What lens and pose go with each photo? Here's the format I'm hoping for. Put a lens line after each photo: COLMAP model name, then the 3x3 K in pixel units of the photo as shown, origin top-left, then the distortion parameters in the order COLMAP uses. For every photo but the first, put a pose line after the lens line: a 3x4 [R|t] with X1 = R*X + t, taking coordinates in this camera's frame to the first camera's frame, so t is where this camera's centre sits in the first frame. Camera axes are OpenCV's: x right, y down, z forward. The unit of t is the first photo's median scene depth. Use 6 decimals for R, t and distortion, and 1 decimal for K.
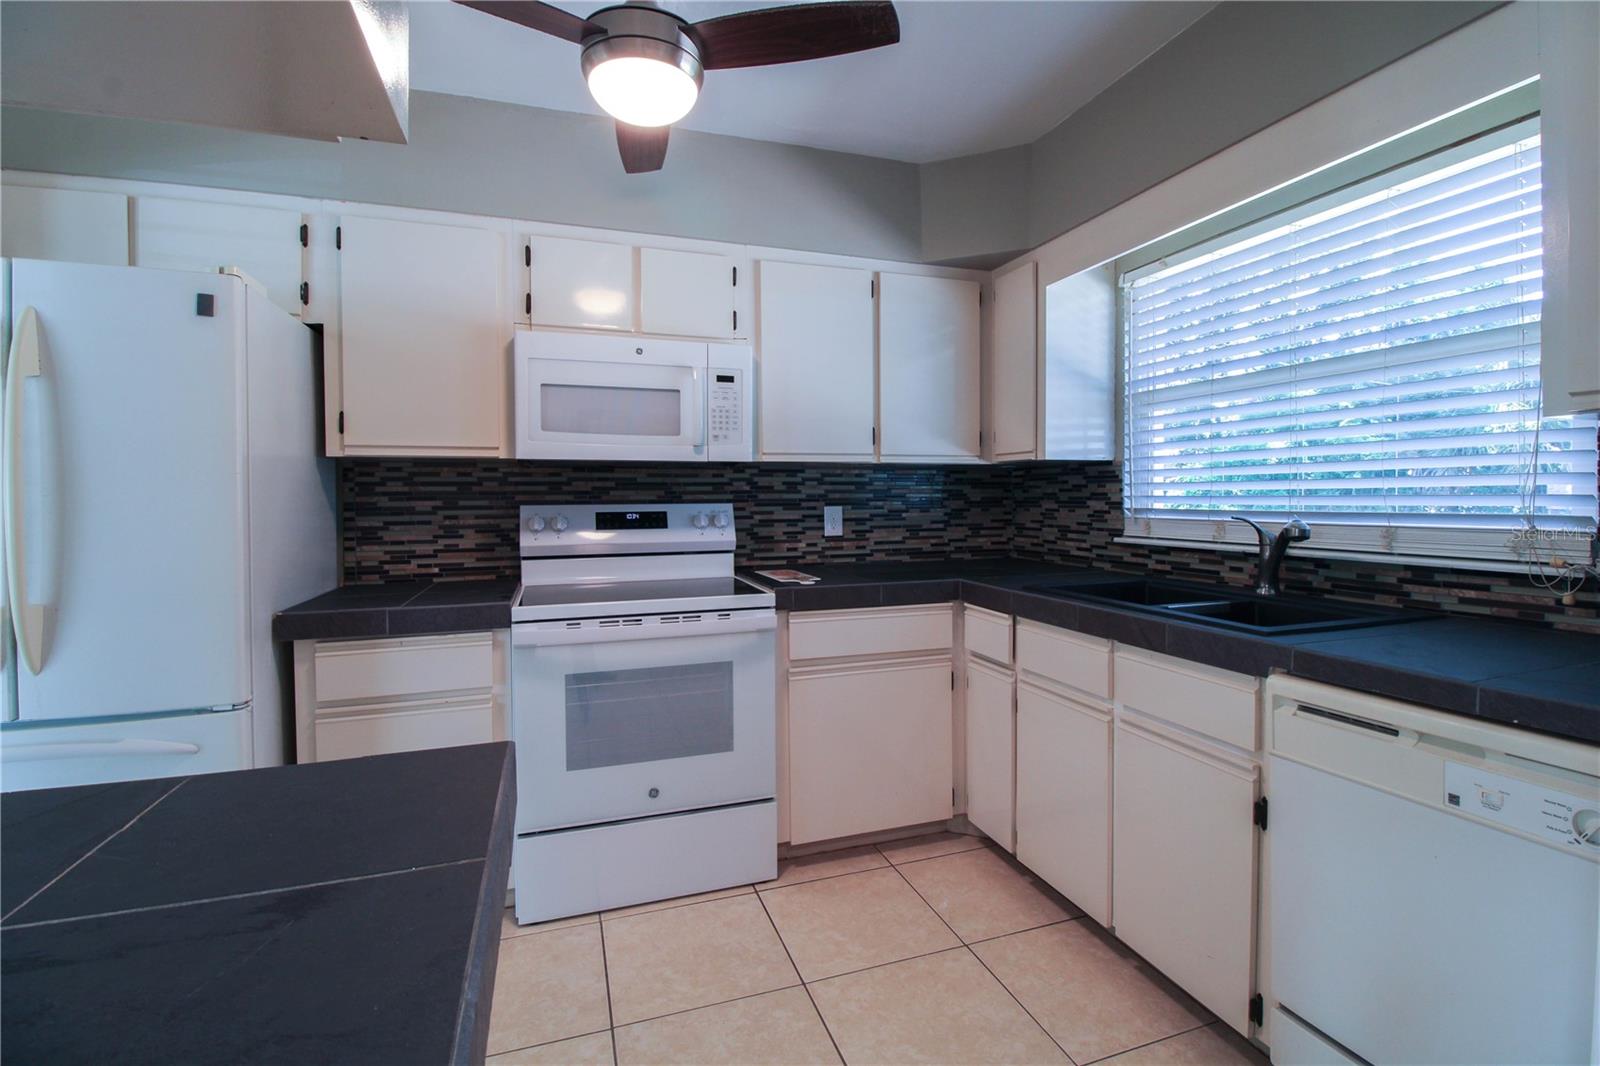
lens RADIAL K [[744.4, 0, 817.5], [0, 744.4, 512.5], [0, 0, 1]] dist [-0.002833, -0.009980]
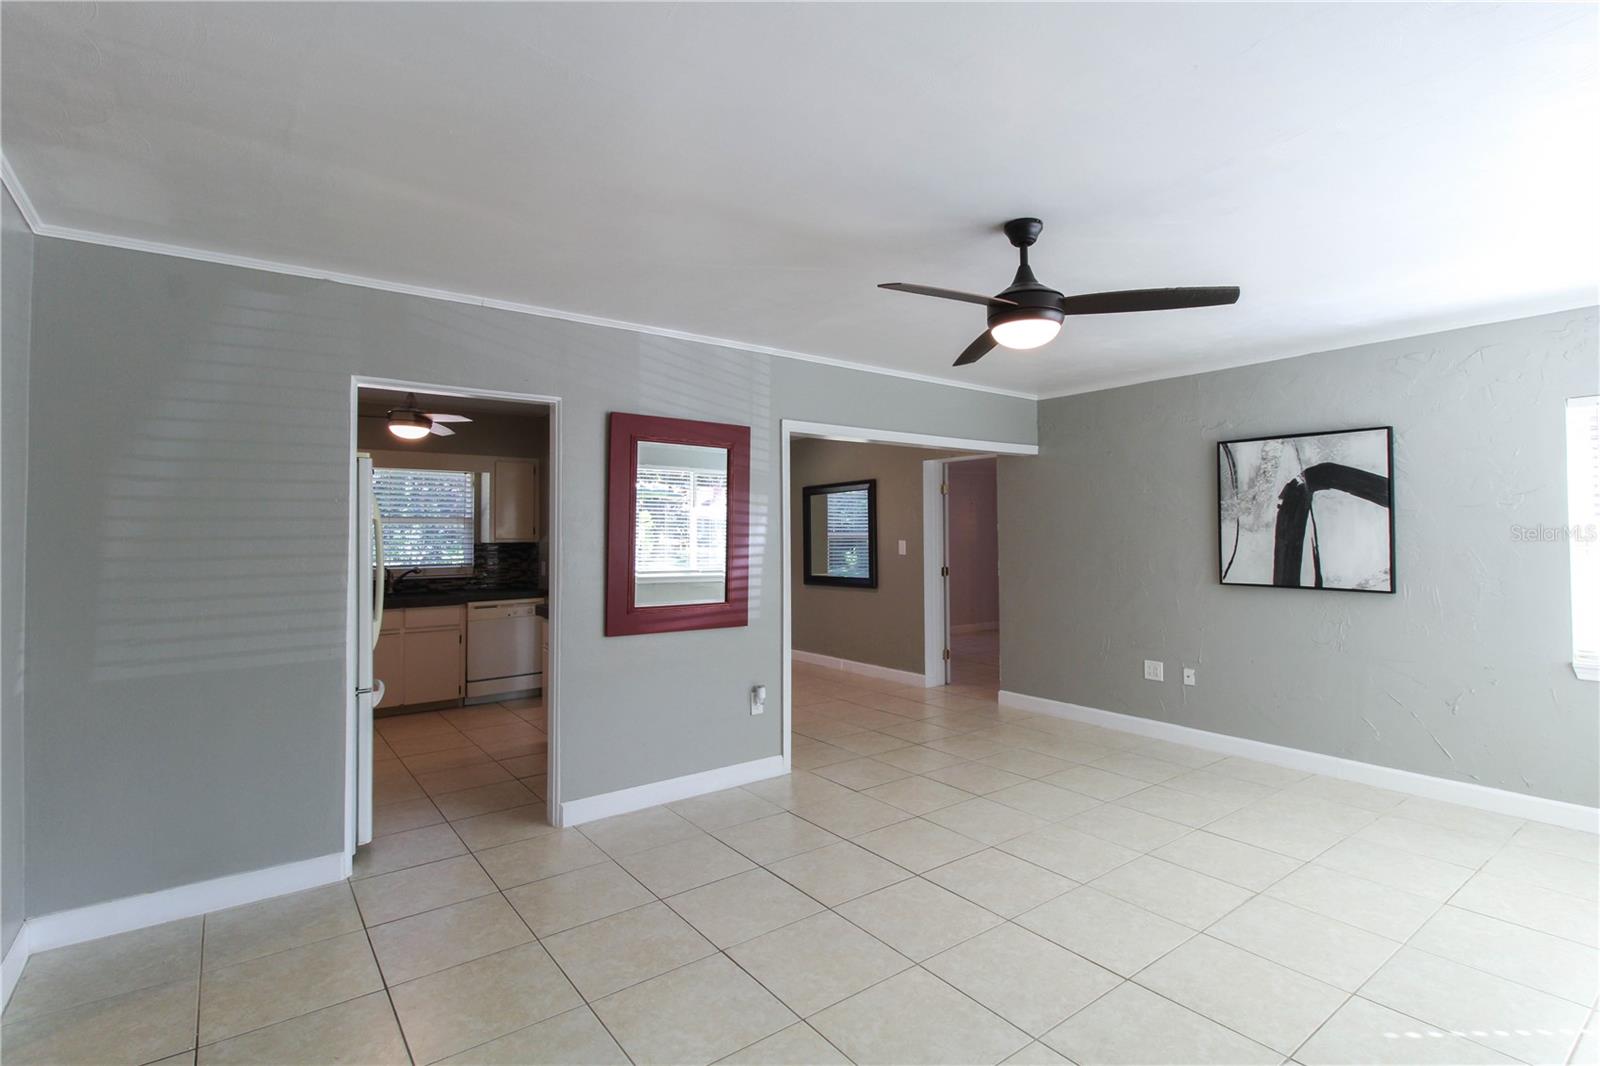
lens RADIAL K [[771.7, 0, 815.6], [0, 771.7, 512.5], [0, 0, 1]] dist [0.023056, -0.015897]
pose [[-0.305334, 0.034486, 0.951621, -2.240881], [0.026562, 0.999264, -0.027691, -0.063460], [-0.951875, 0.016822, -0.306025, 0.245726]]
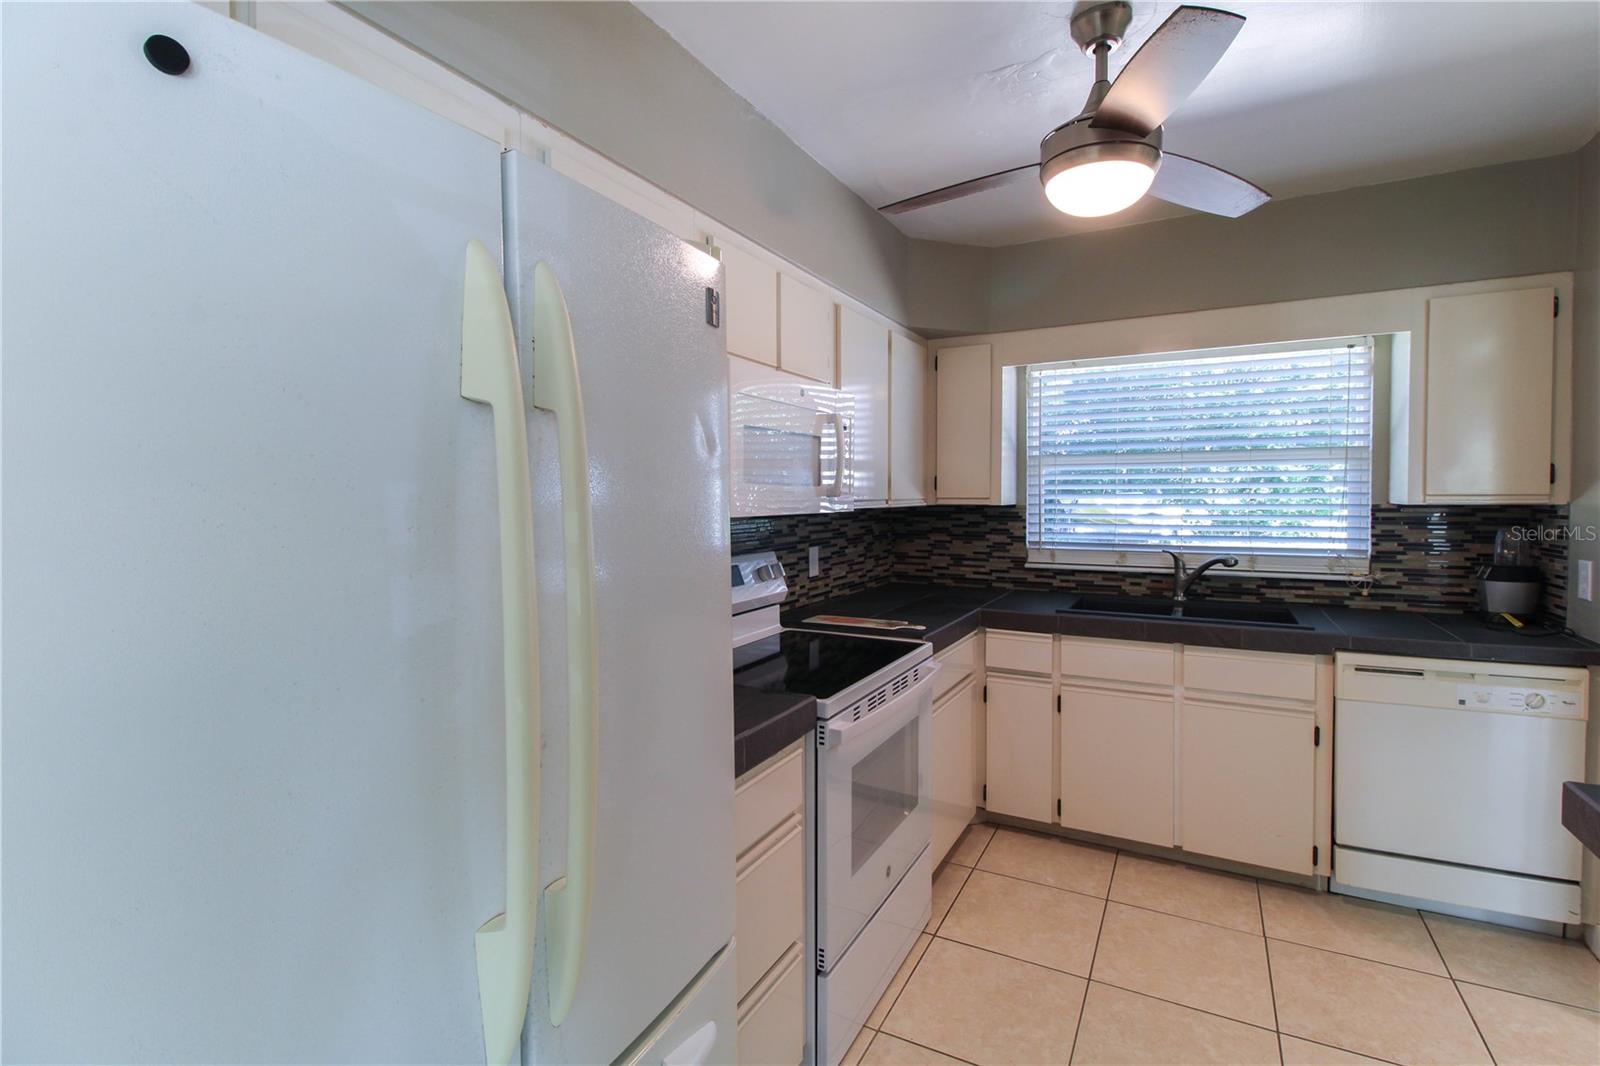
lens RADIAL K [[737.3, 0, 815.7], [0, 737.3, 514.2], [0, 0, 1]] dist [0.020111, -0.012484]
pose [[0.727701, -0.015974, 0.685708, -0.760393], [0.014727, 0.999862, 0.007663, -0.069597], [-0.685736, 0.004522, 0.727836, 0.309039]]
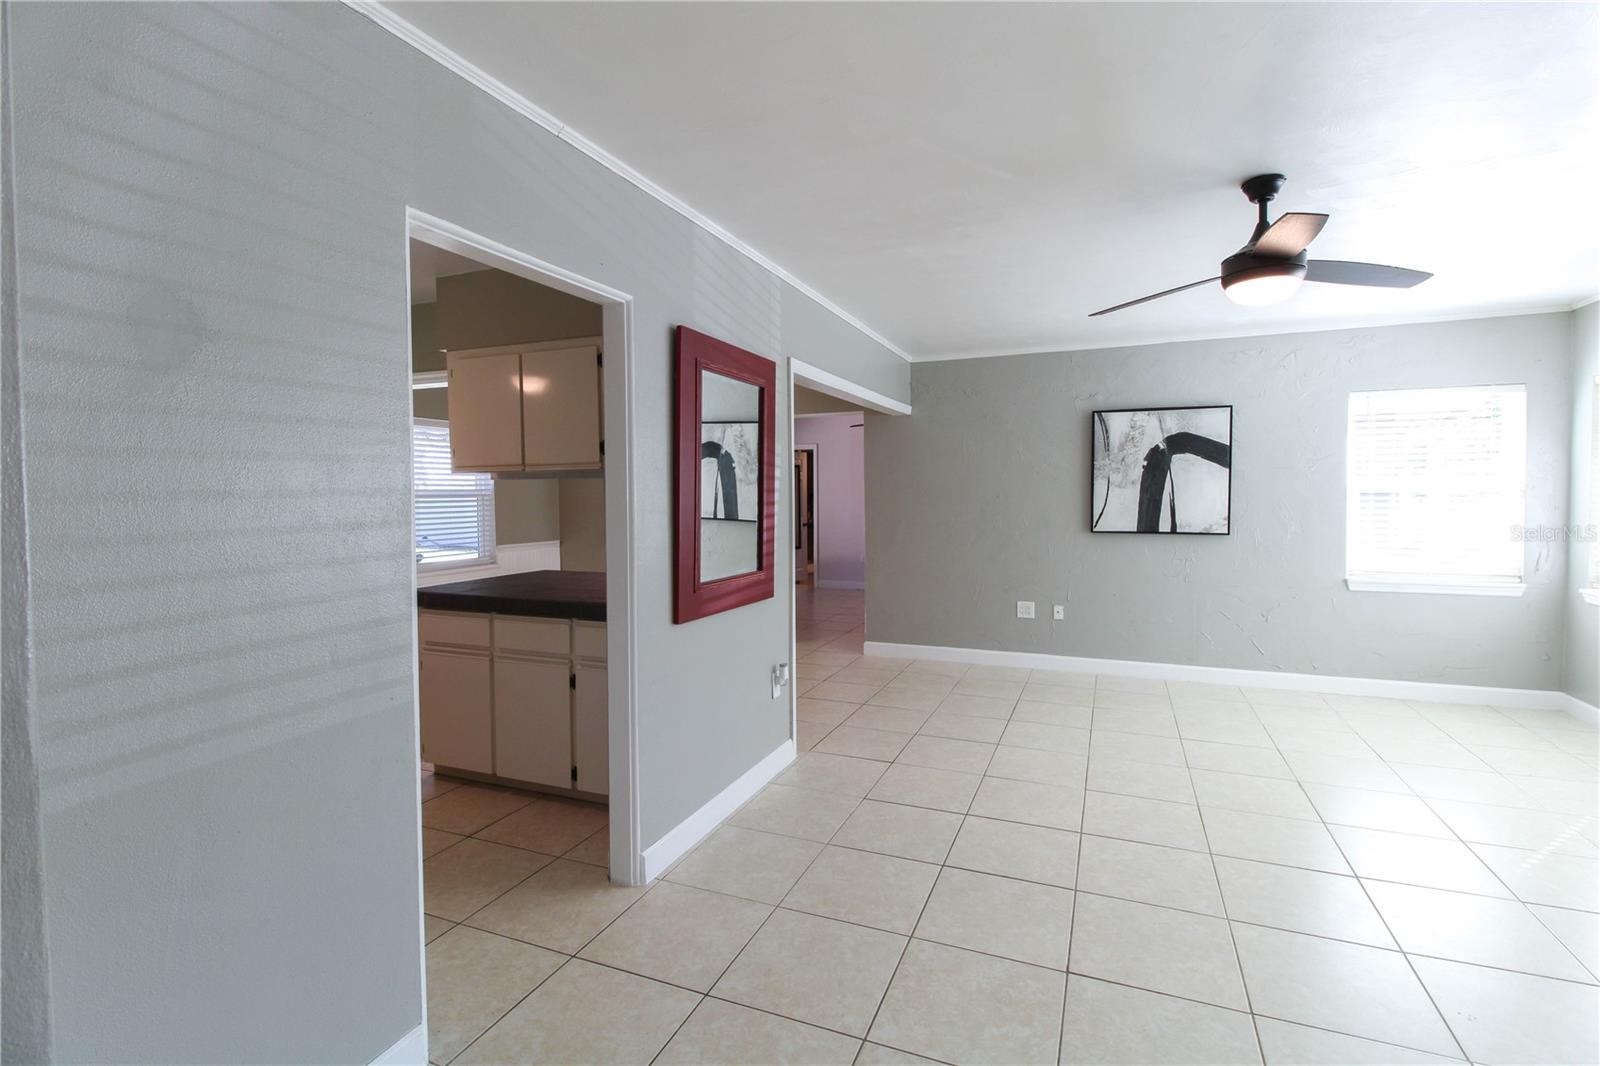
lens RADIAL K [[737.3, 0, 815.7], [0, 737.3, 514.2], [0, 0, 1]] dist [0.020111, -0.012484]
pose [[-0.748761, -0.009802, 0.662767, -1.572434], [0.024711, 0.998783, 0.042688, -0.077303], [-0.662379, 0.048341, -0.747608, 0.828713]]
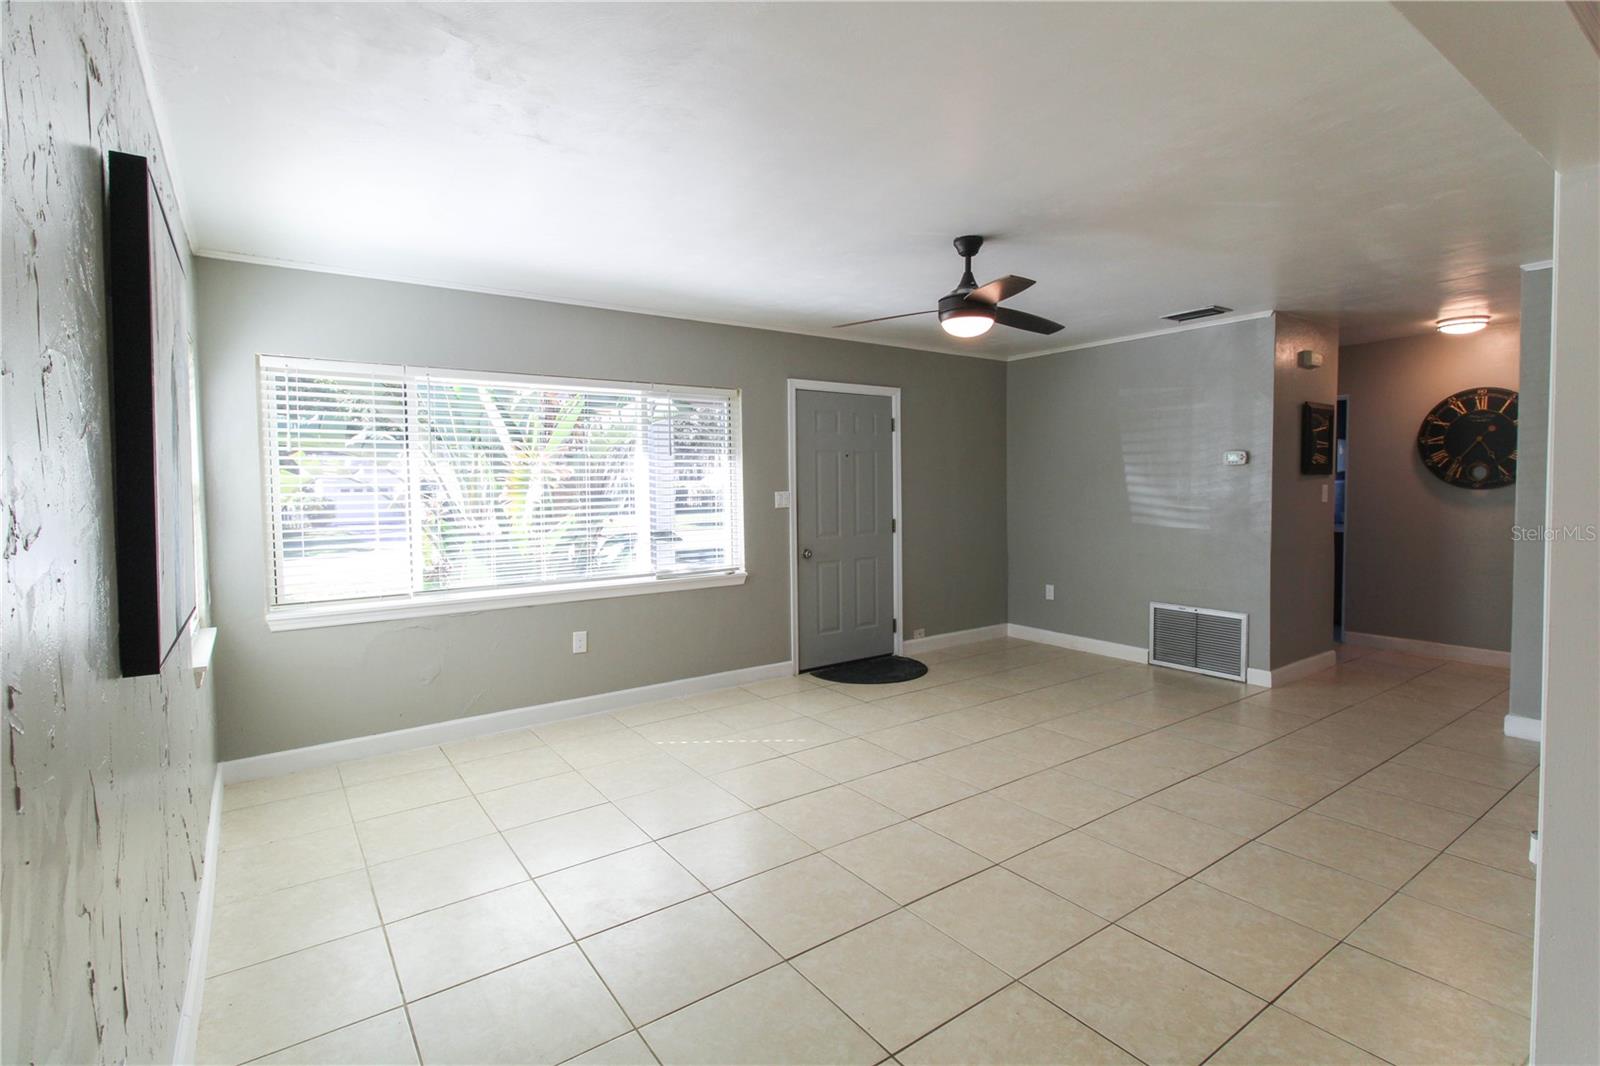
lens RADIAL K [[752.7, 0, 818.0], [0, 752.7, 513.5], [0, 0, 1]] dist [0.022107, -0.014055]
pose [[0.283858, 0.043146, -0.957895, -0.165723], [-0.010652, 0.999067, 0.041844, -0.054176], [0.958807, -0.001674, 0.284053, -0.957630]]
